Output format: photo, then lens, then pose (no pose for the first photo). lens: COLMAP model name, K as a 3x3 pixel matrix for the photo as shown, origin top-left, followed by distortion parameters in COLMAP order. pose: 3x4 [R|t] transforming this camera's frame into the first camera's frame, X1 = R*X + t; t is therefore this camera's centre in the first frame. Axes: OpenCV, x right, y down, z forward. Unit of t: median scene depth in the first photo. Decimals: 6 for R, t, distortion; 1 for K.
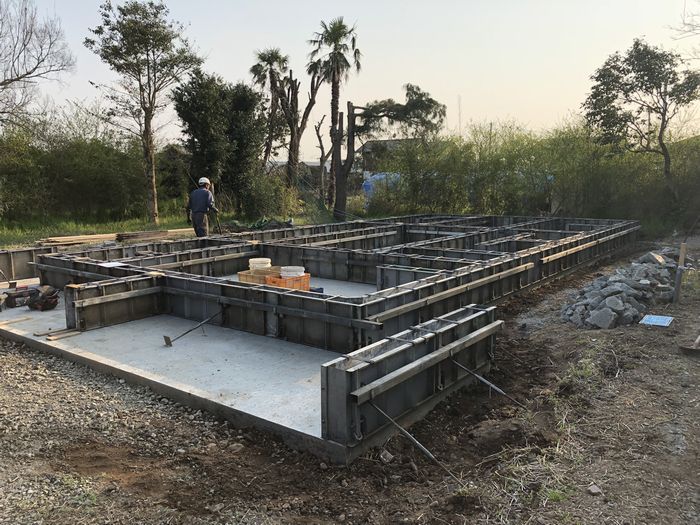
lens RADIAL K [[570.7, 0, 350.0], [0, 570.7, 262.5], [0, 0, 1]] dist [0.003780, 0.002182]
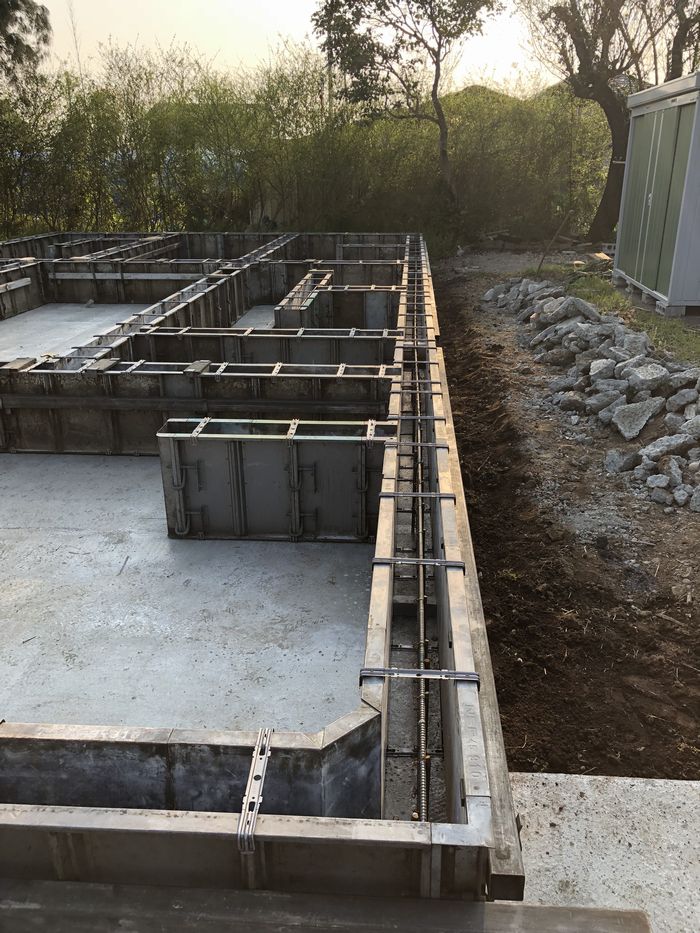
lens RADIAL K [[754.7, 0, 350.0], [0, 754.7, 466.5], [0, 0, 1]] dist [0.007035, 0.000220]
pose [[0.832847, -0.198244, 0.516784, -0.041553], [0.075996, 0.965773, 0.248007, -0.035092], [-0.548262, -0.167279, 0.819406, 0.295398]]
